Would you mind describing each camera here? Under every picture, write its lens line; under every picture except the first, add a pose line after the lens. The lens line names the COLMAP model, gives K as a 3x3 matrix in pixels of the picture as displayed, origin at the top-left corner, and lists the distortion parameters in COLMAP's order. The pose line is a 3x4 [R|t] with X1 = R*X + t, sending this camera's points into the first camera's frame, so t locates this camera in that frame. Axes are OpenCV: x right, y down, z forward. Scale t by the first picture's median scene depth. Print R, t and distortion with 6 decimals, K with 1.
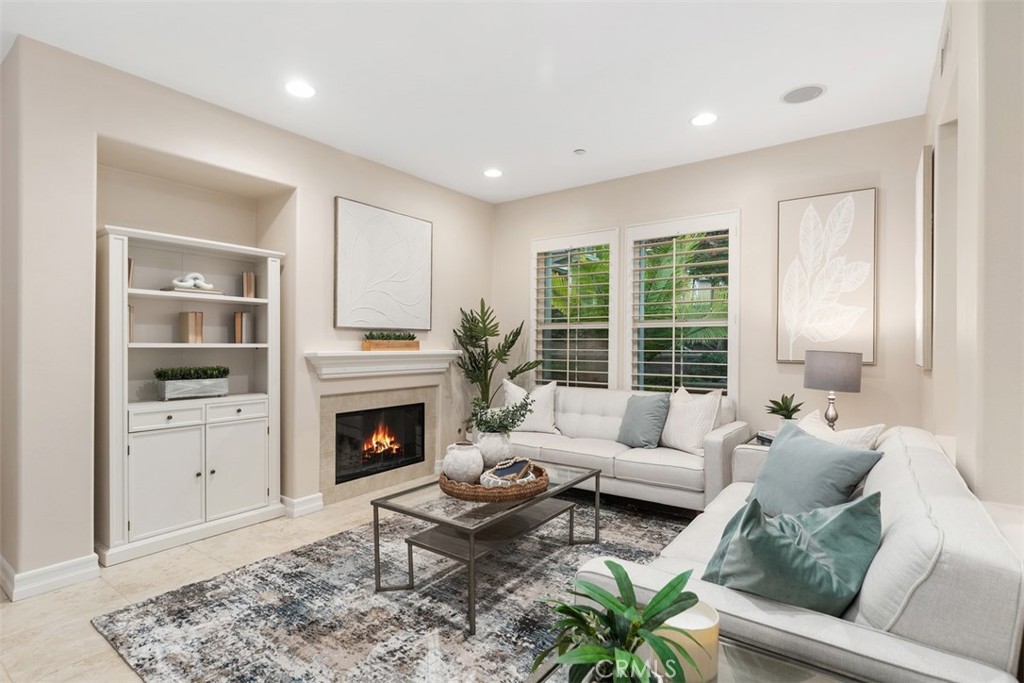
lens RADIAL K [[497.2, 0, 512.9], [0, 497.2, 346.9], [0, 0, 1]] dist [0.002946, -0.000640]
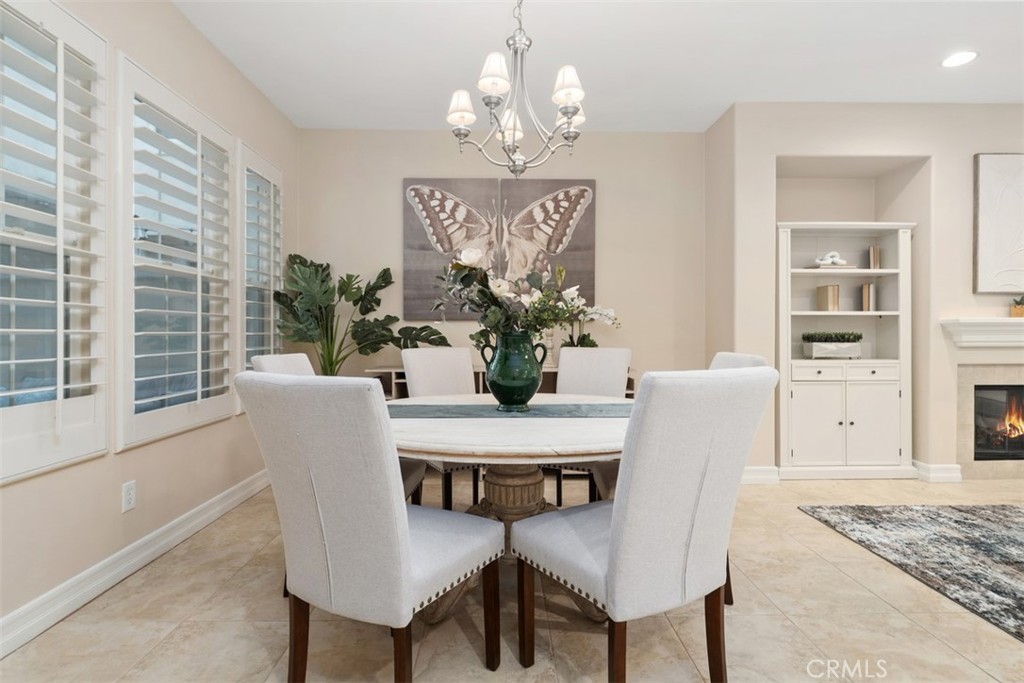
lens RADIAL K [[531.2, 0, 510.0], [0, 531.2, 332.1], [0, 0, 1]] dist [-0.002337, 0.000795]
pose [[0.603427, -0.002428, -0.797414, -0.100794], [-0.001530, 0.999990, -0.004203, 0.046571], [0.797417, 0.003756, 0.603417, -0.353489]]
